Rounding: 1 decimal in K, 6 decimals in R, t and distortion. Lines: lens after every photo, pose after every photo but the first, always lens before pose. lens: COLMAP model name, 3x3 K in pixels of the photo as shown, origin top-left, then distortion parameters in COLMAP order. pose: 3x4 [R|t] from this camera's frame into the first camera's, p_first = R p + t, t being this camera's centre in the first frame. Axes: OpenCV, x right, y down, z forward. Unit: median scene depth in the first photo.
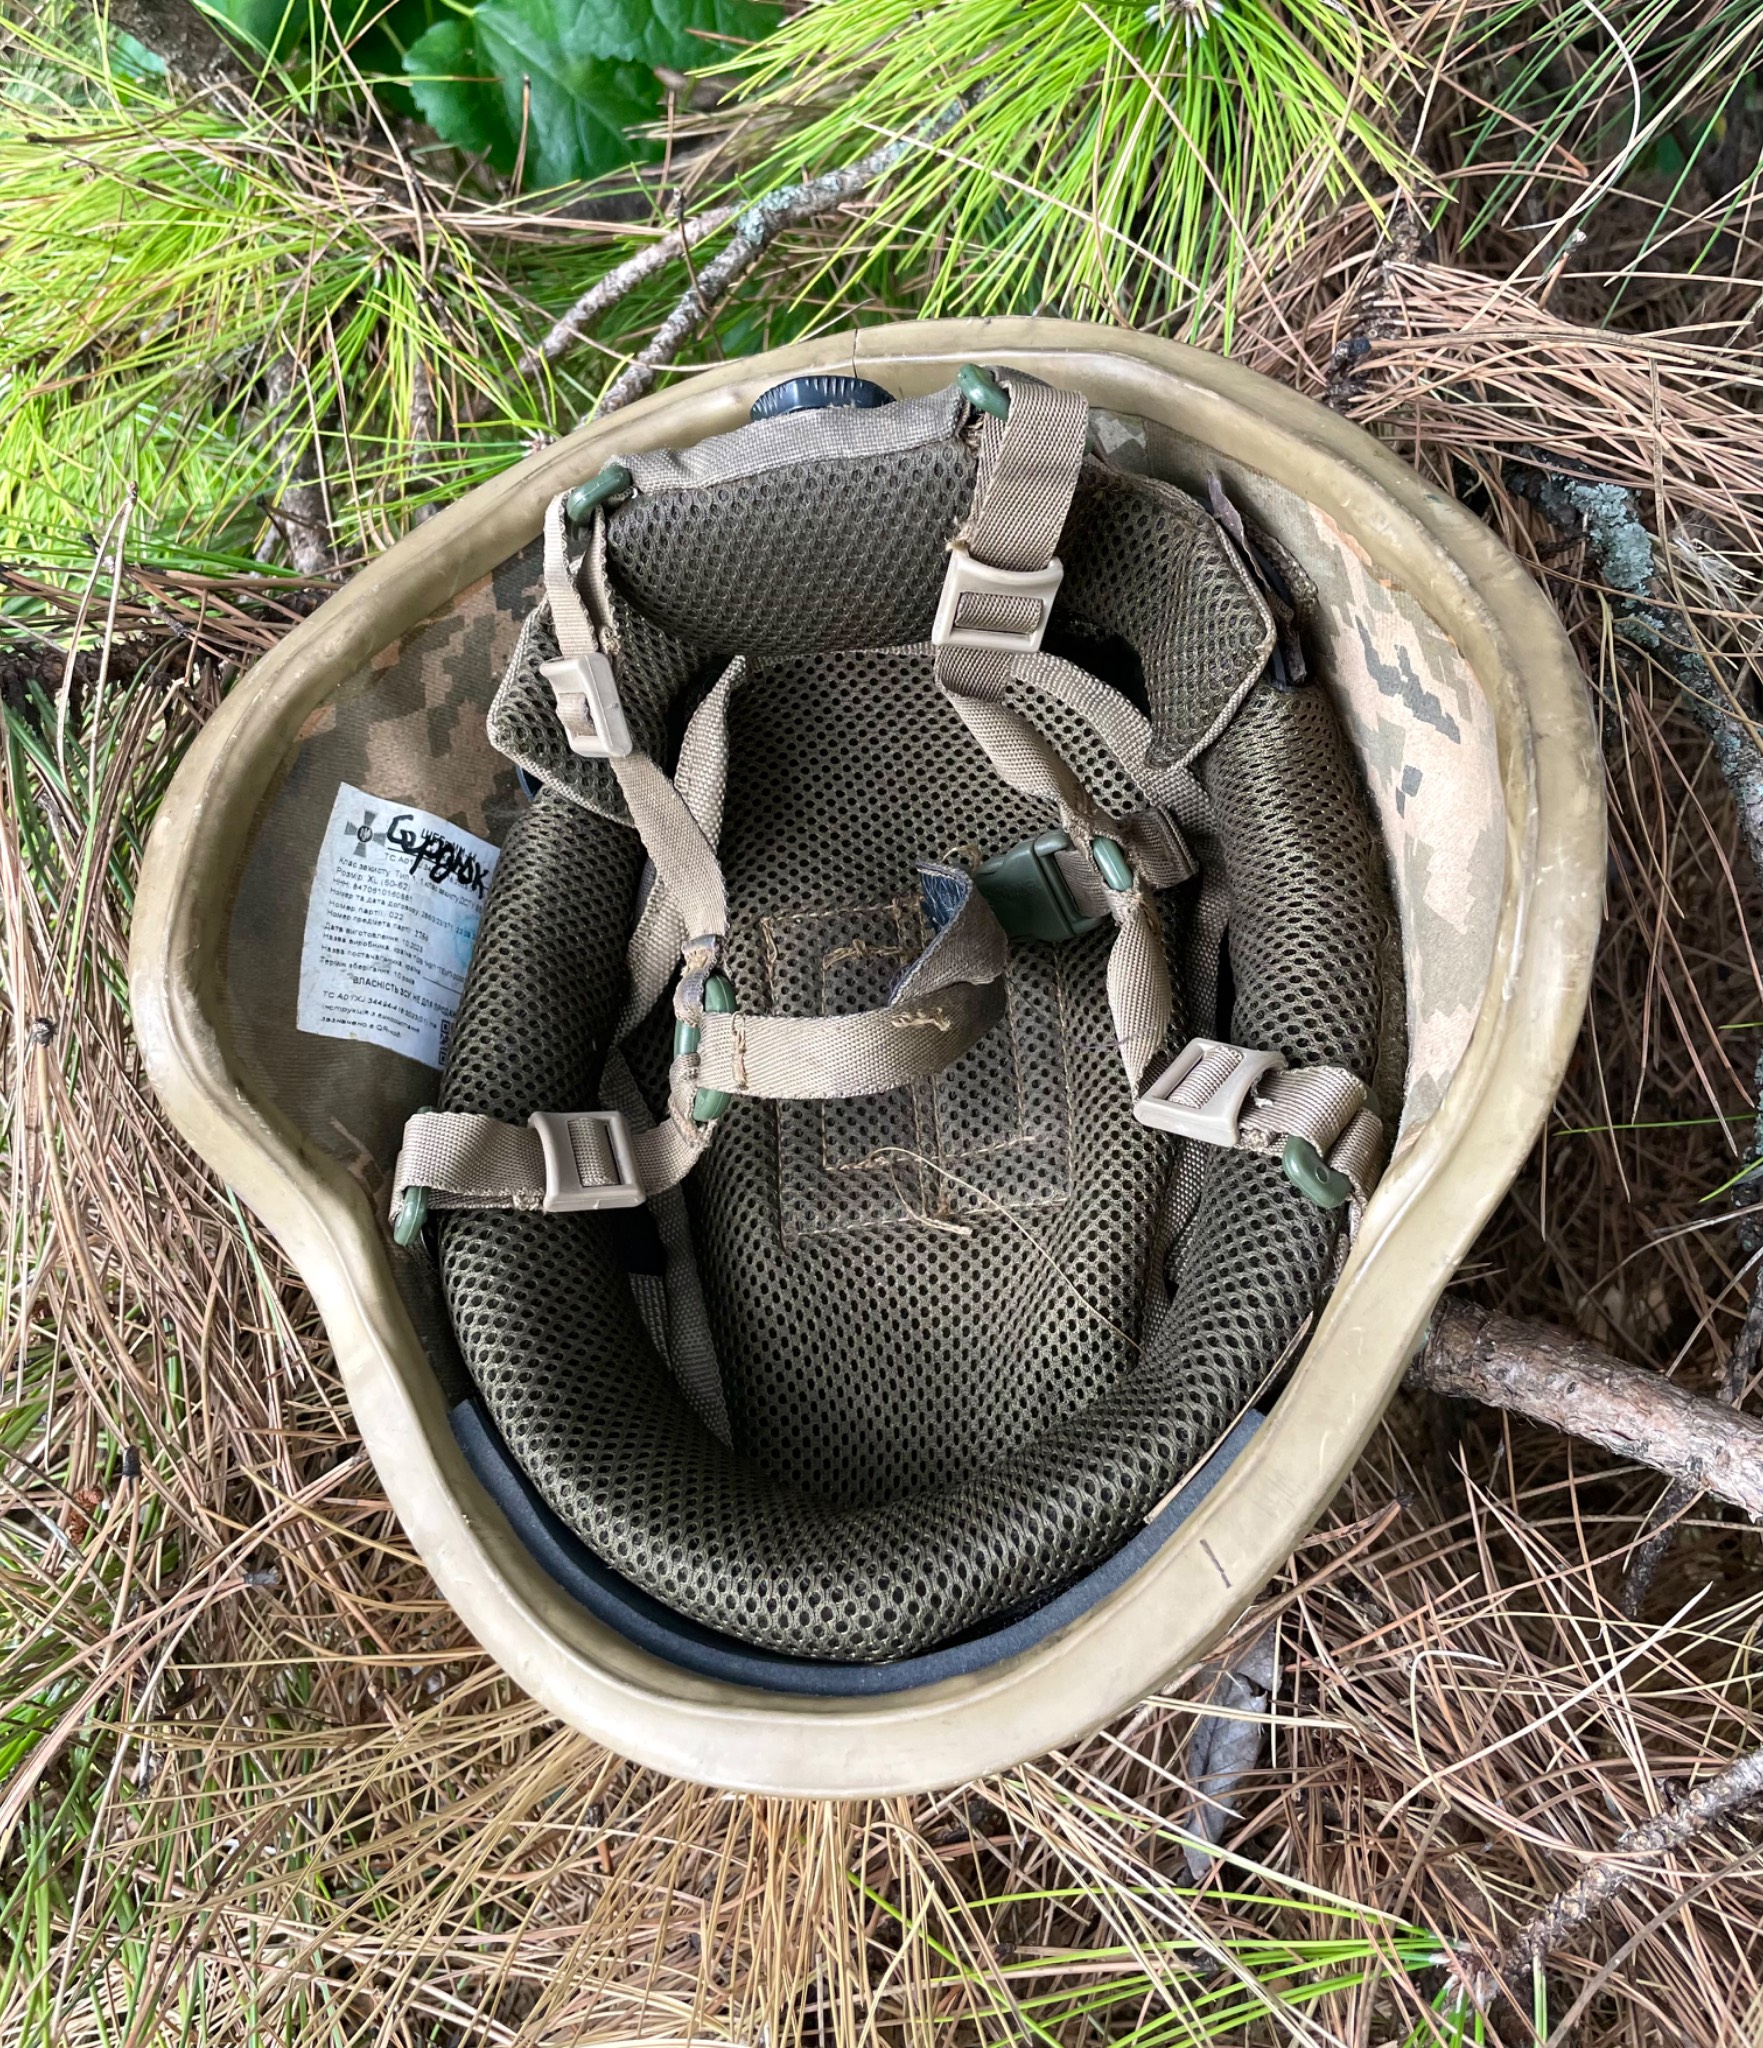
lens RADIAL K [[1740.7, 0, 884.6], [0, 1740.7, 1023.0], [0, 0, 1]] dist [0.020180, 0.001540]
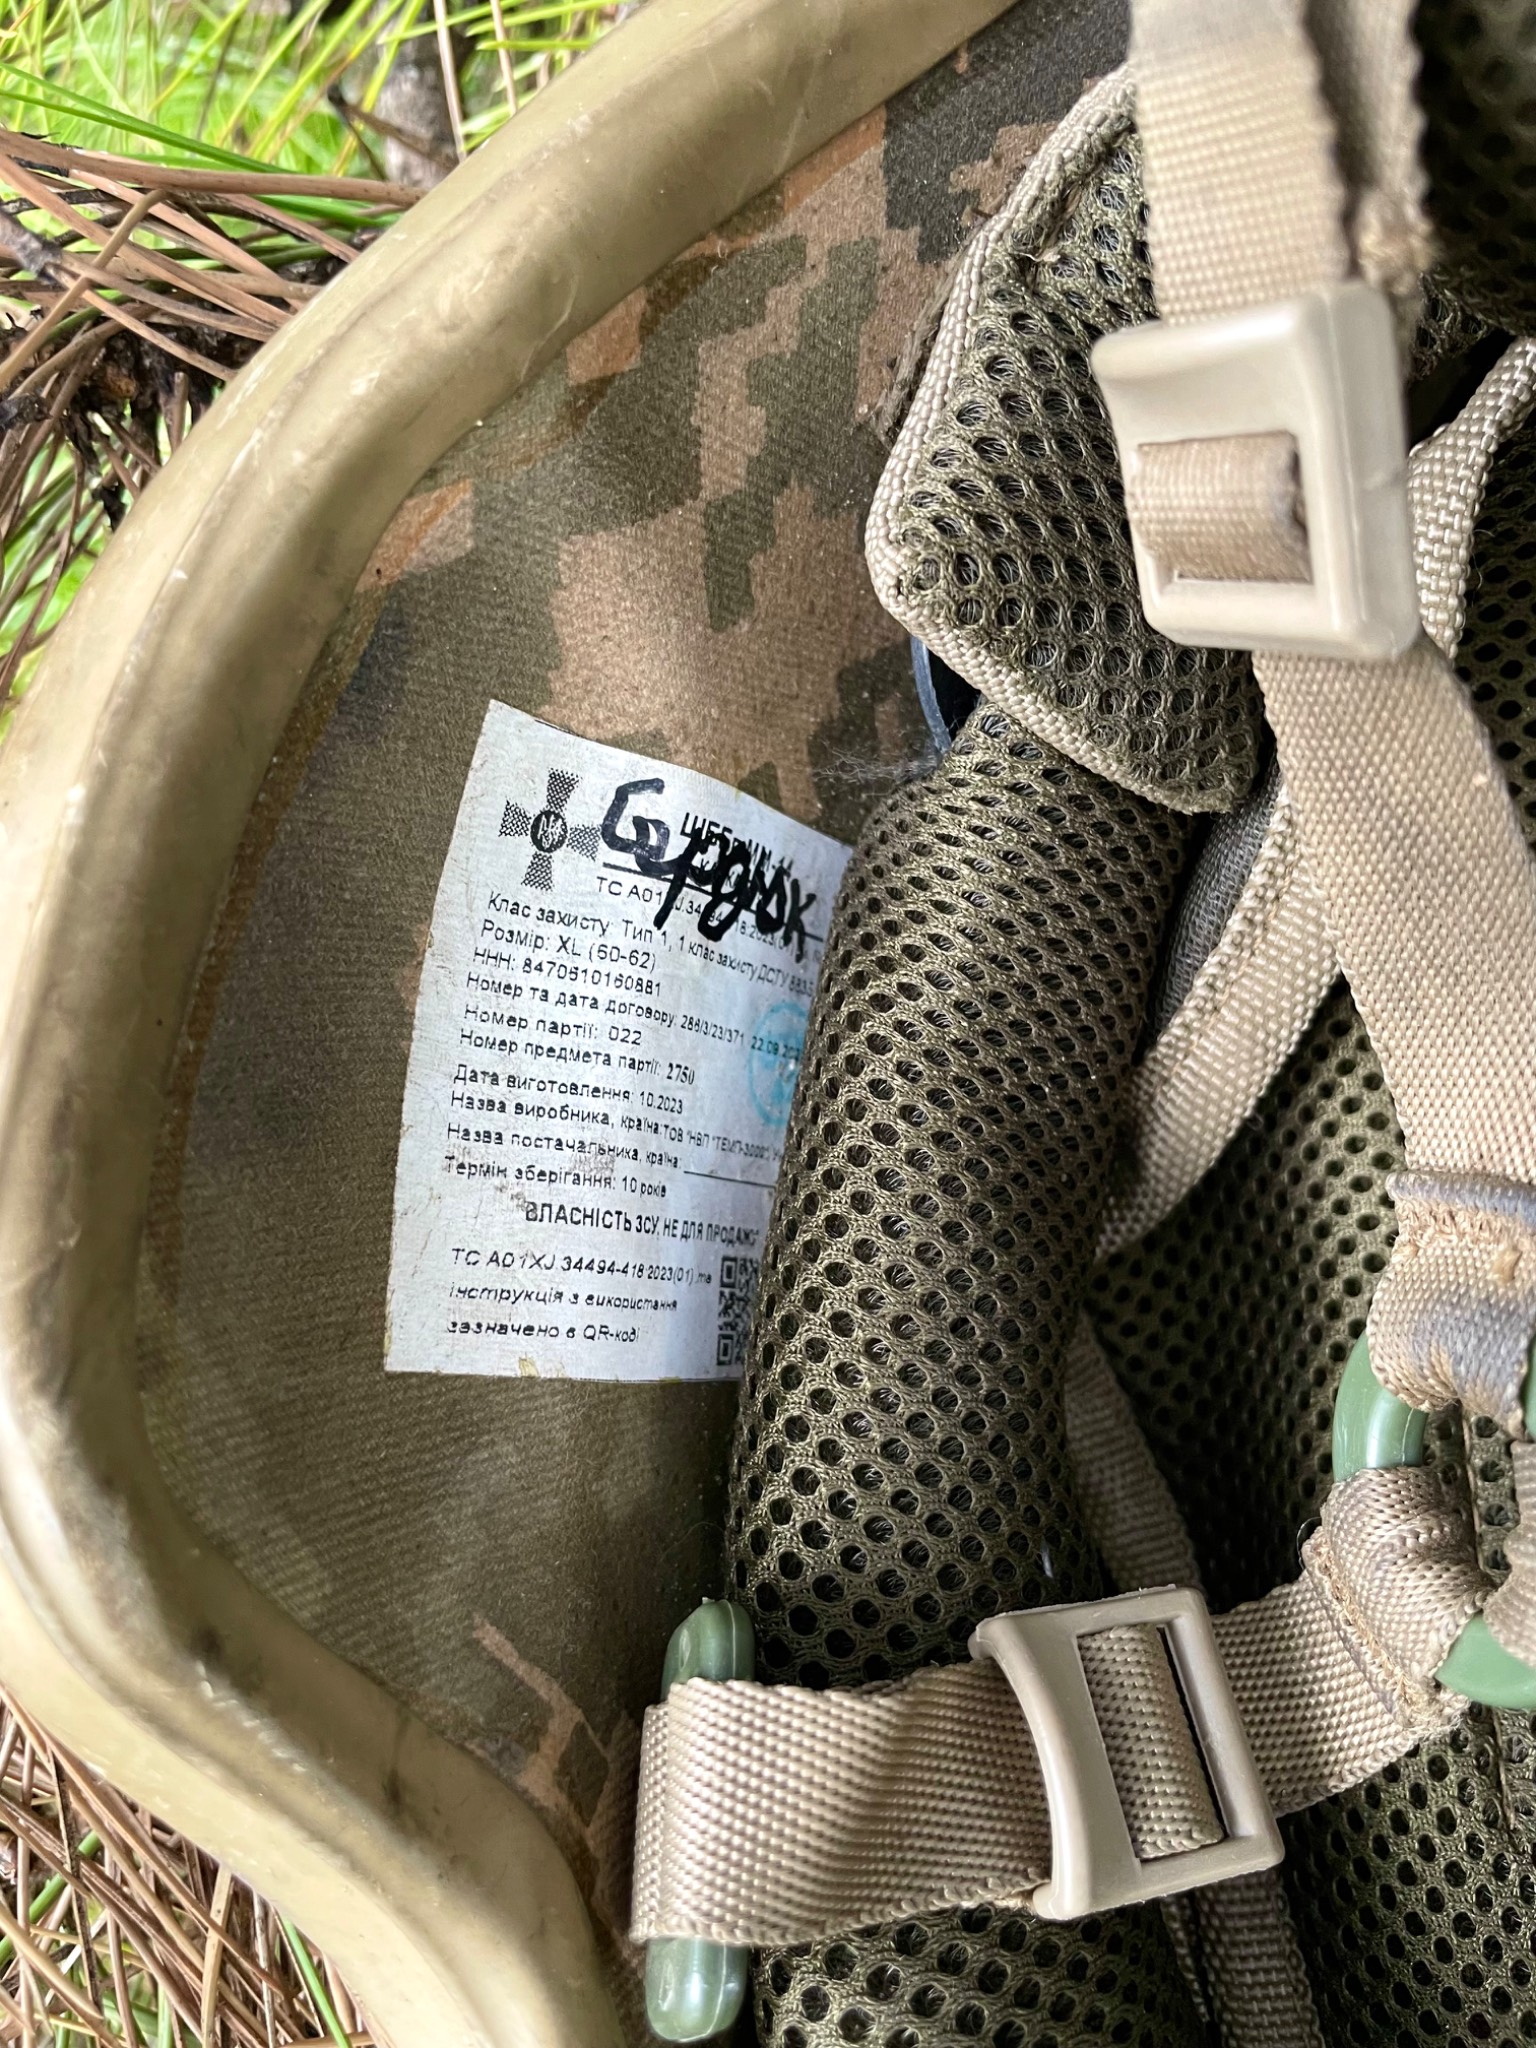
lens RADIAL K [[1293.2, 0, 761.1], [0, 1293.2, 1041.6], [0, 0, 1]] dist [0.005127, -0.010585]
pose [[0.994630, 0.045274, -0.093071, -0.219531], [-0.027144, 0.981879, 0.187553, -0.117725], [0.099876, -0.184020, 0.977835, 0.705243]]
